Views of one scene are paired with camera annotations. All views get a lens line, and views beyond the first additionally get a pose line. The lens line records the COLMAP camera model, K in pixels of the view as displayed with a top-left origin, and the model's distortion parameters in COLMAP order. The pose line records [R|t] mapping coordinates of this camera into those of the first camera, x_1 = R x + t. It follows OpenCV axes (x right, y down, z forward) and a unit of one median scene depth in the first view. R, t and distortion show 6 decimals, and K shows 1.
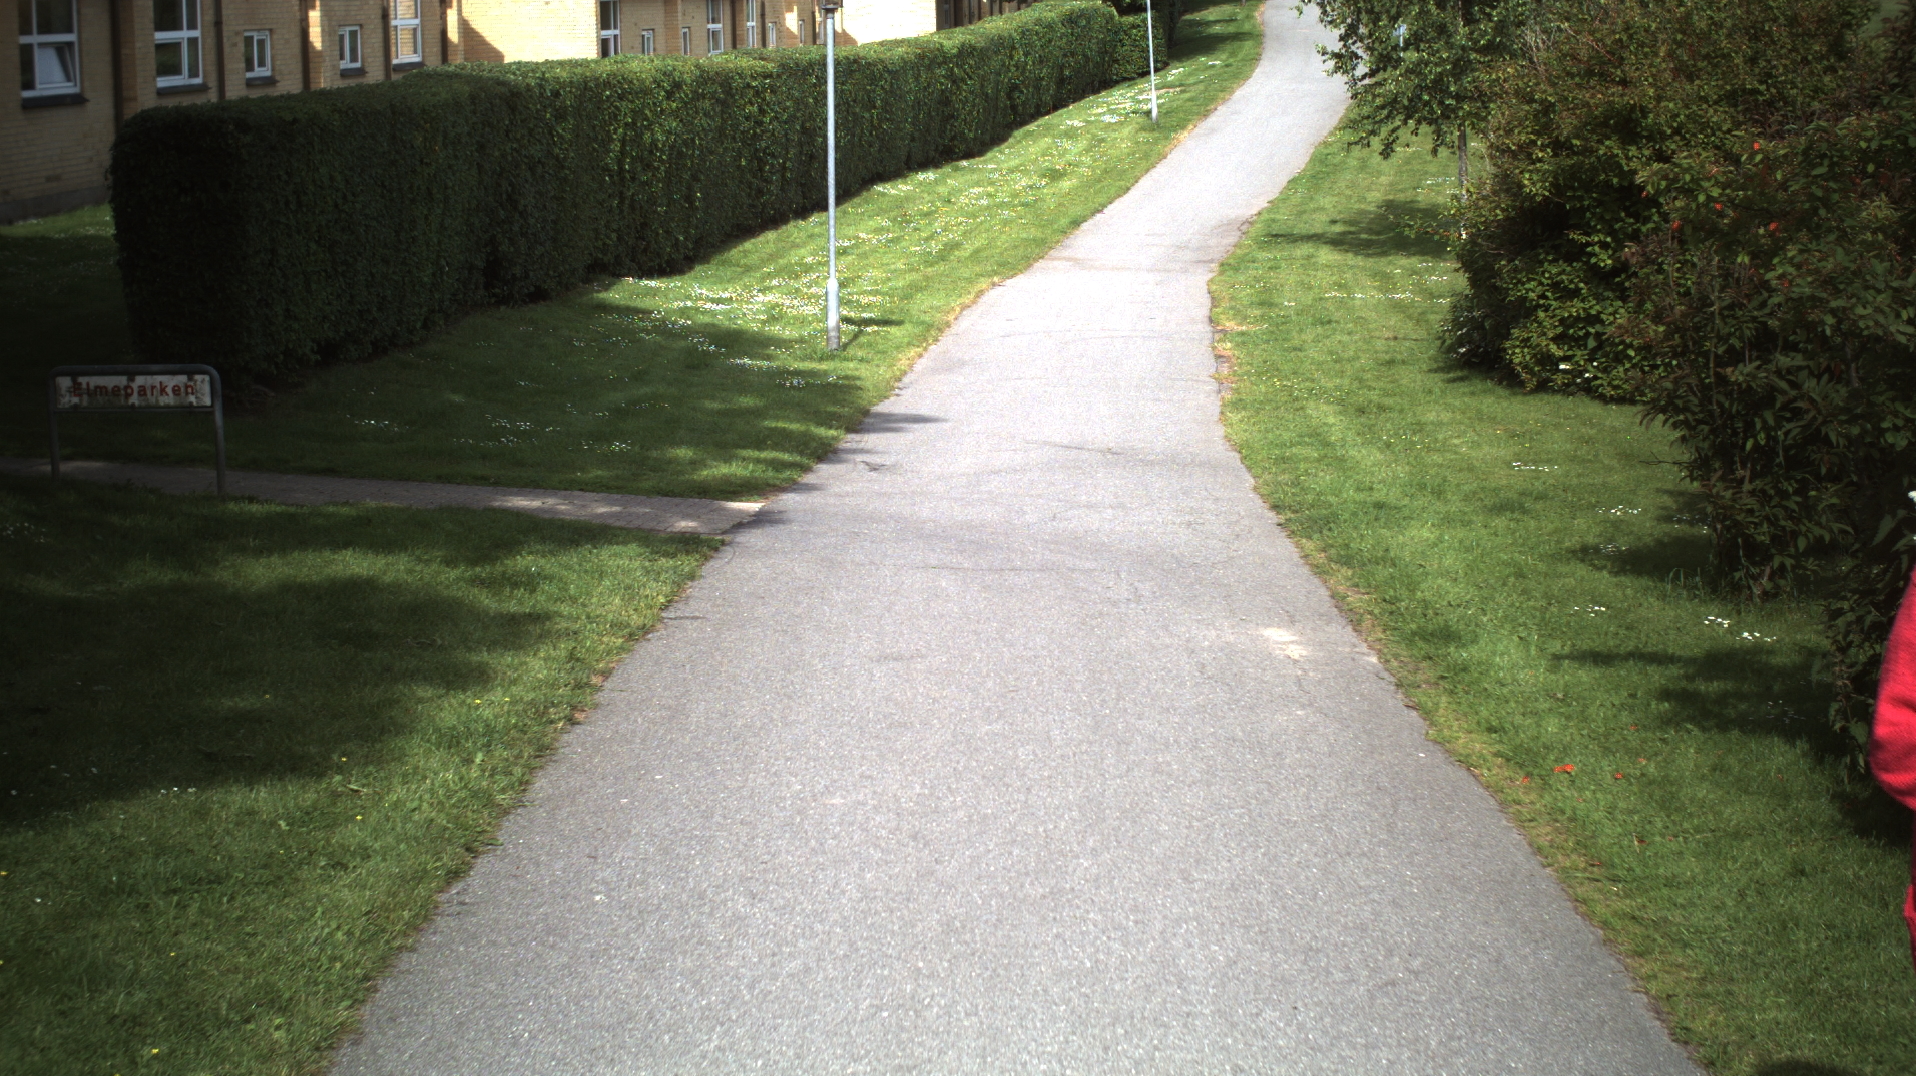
lens RADIAL K [[3401.9, 0, 958.0], [0, 3401.9, 538.0], [0, 0, 1]] dist [-0.295896, 0.384817]
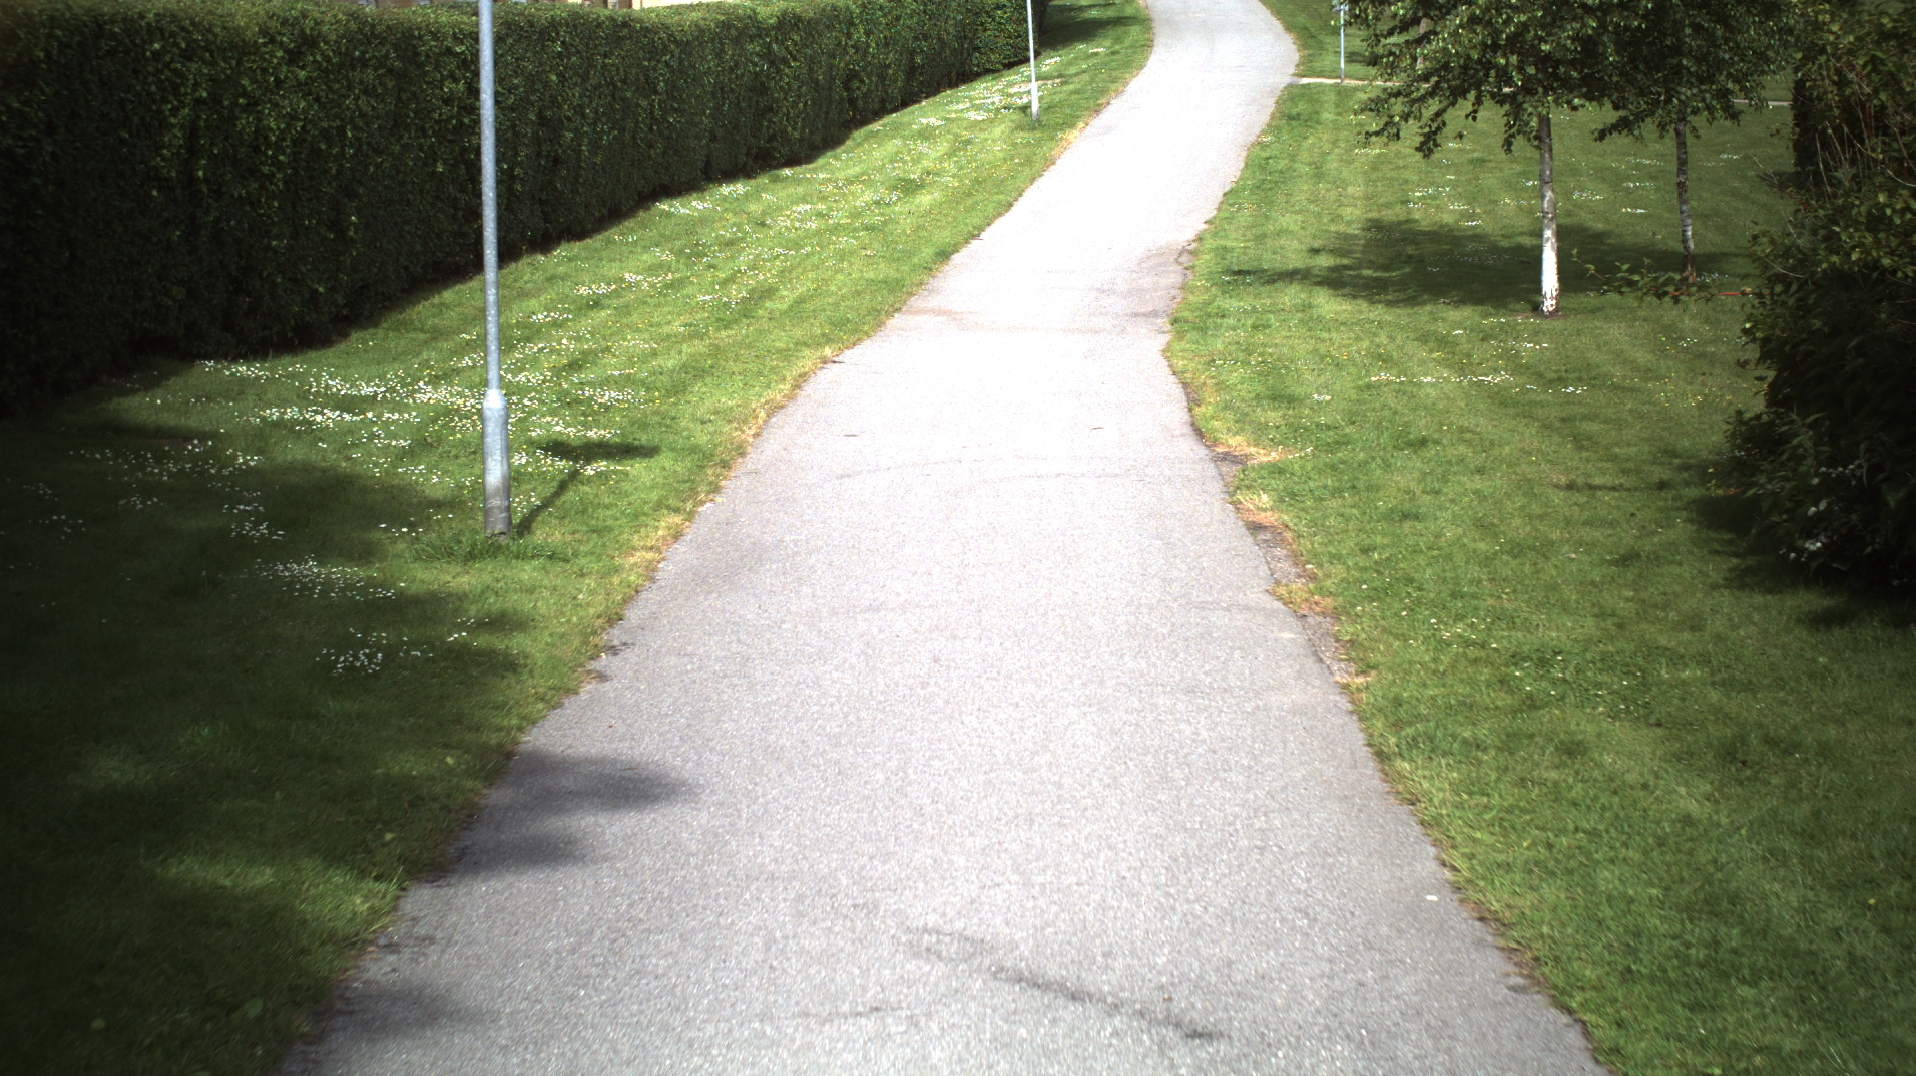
lens RADIAL K [[3401.9, 0, 958.0], [0, 3401.9, 538.0], [0, 0, 1]] dist [-0.295896, 0.384817]
pose [[0.998845, -0.007857, 0.047405, 0.004761], [0.008095, 0.999956, -0.004814, -0.035588], [-0.047365, 0.005192, 0.998864, 0.345995]]
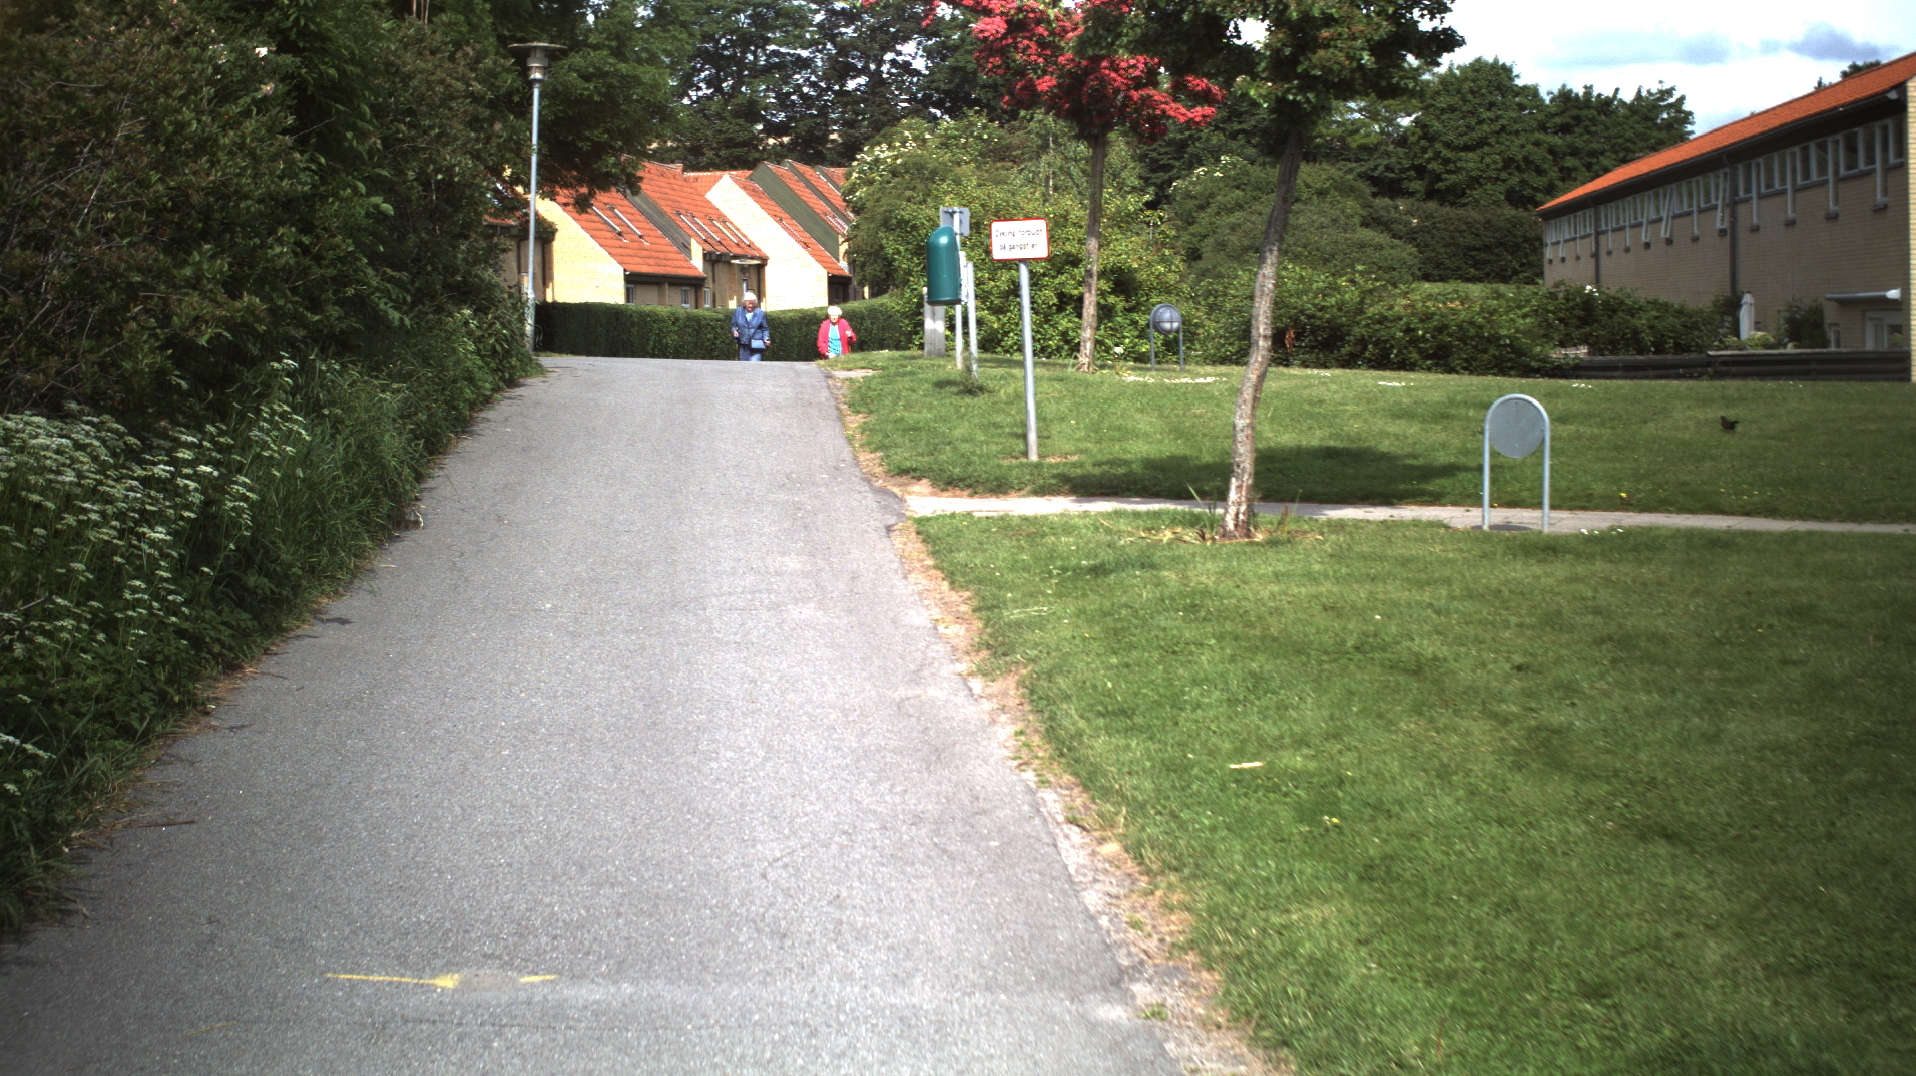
lens RADIAL K [[3401.9, 0, 958.0], [0, 3401.9, 538.0], [0, 0, 1]] dist [-0.295896, 0.384817]
pose [[0.999848, 0.005281, 0.016641, 0.054696], [-0.003695, 0.995570, -0.093948, 0.186869], [-0.017064, 0.093872, 0.995438, -1.032043]]
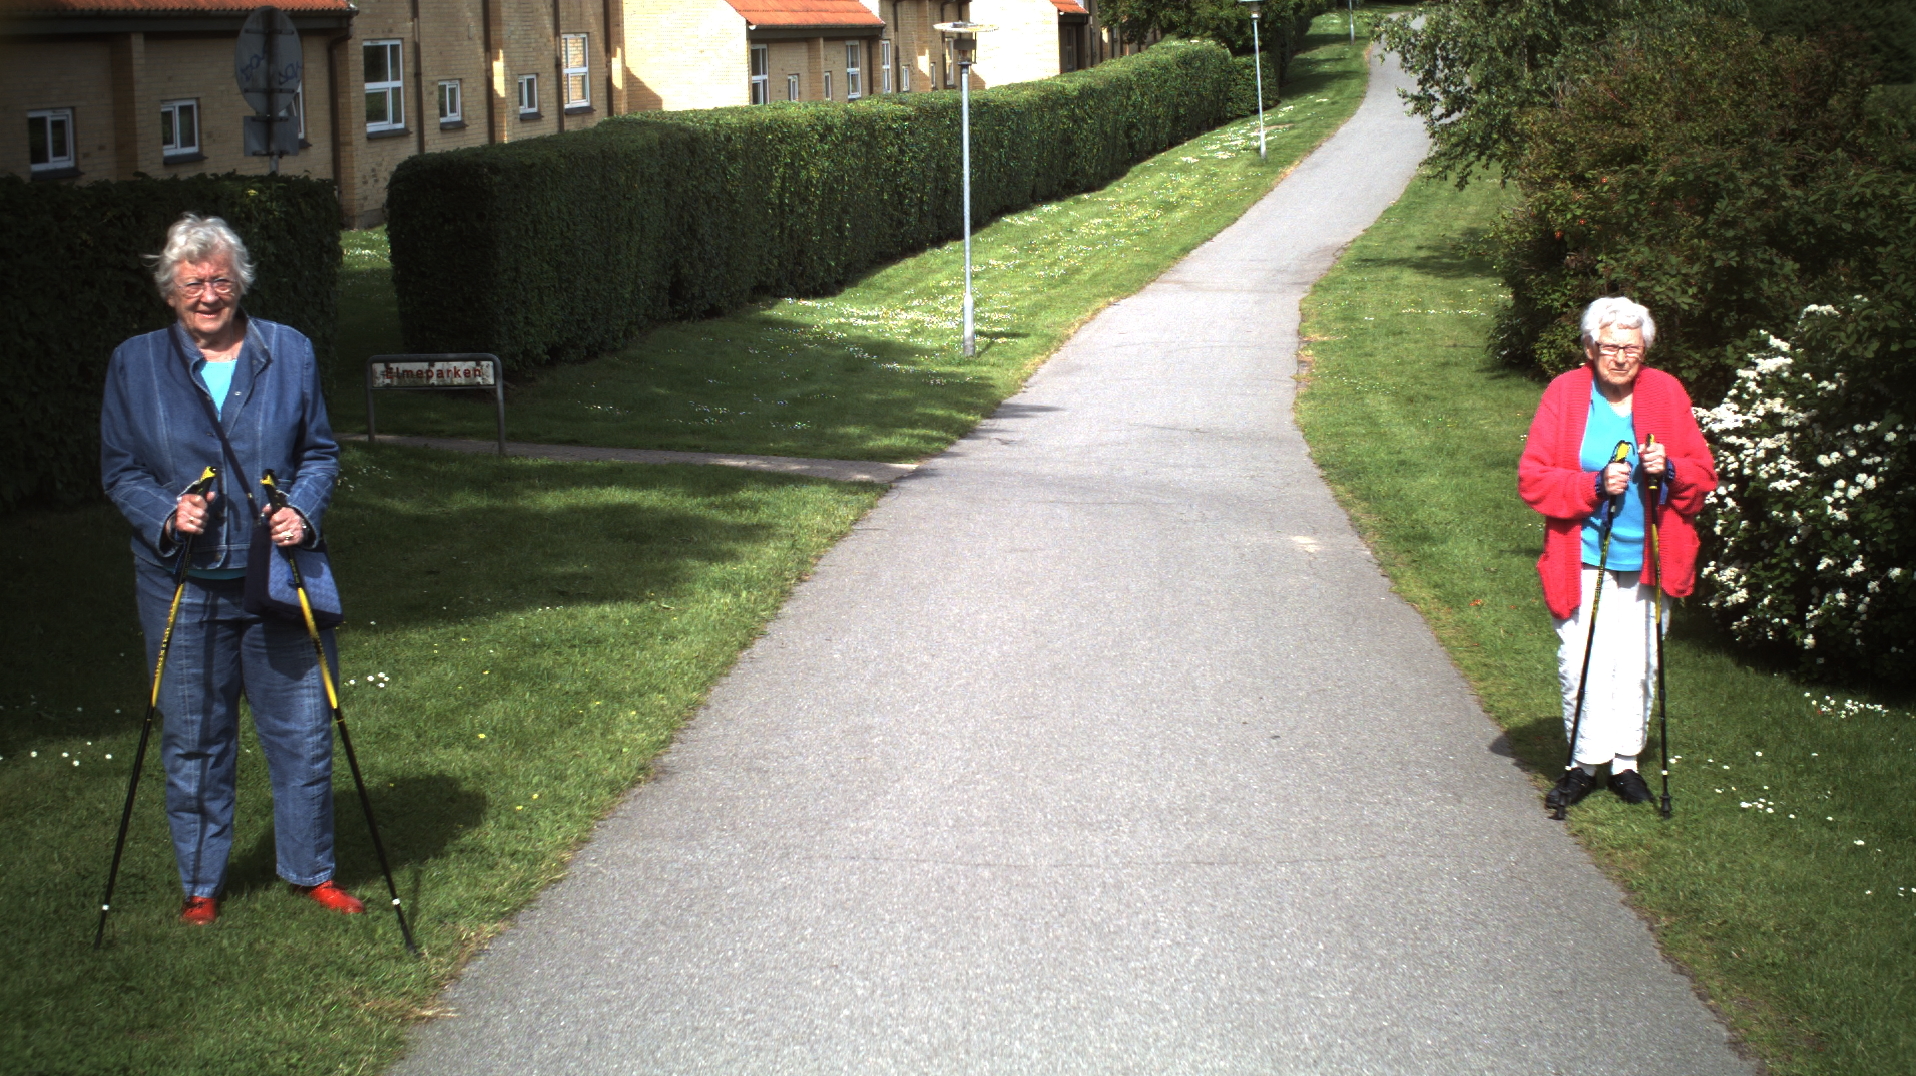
lens RADIAL K [[3401.9, 0, 958.0], [0, 3401.9, 538.0], [0, 0, 1]] dist [-0.295896, 0.384817]
pose [[0.999284, -0.003365, -0.037685, 0.002258], [0.002993, 0.999946, -0.009930, 0.012817], [0.037716, 0.009810, 0.999240, -0.115446]]
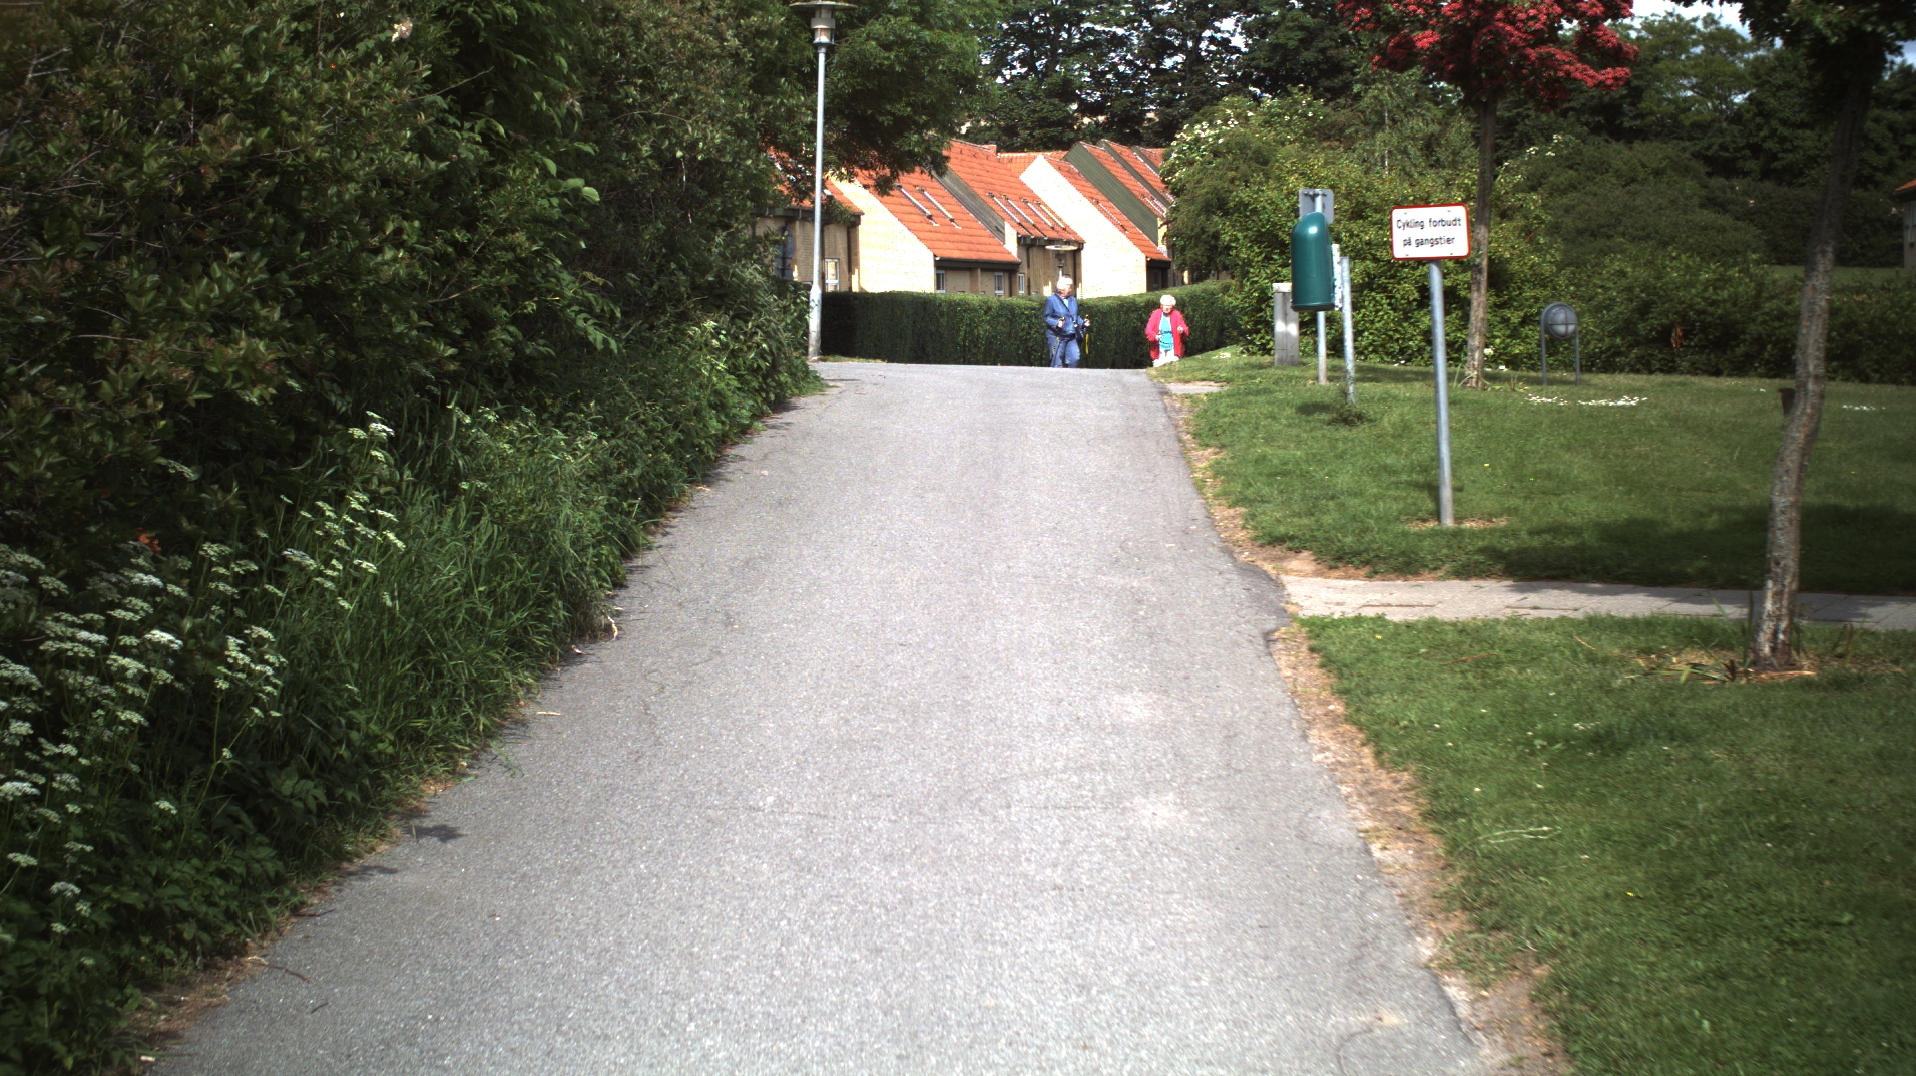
lens RADIAL K [[3401.9, 0, 958.0], [0, 3401.9, 538.0], [0, 0, 1]] dist [-0.295896, 0.384817]
pose [[0.997104, 0.007073, -0.075719, 0.048513], [-0.013731, 0.996047, -0.087763, 0.164353], [0.074799, 0.088548, 0.993259, -0.915982]]
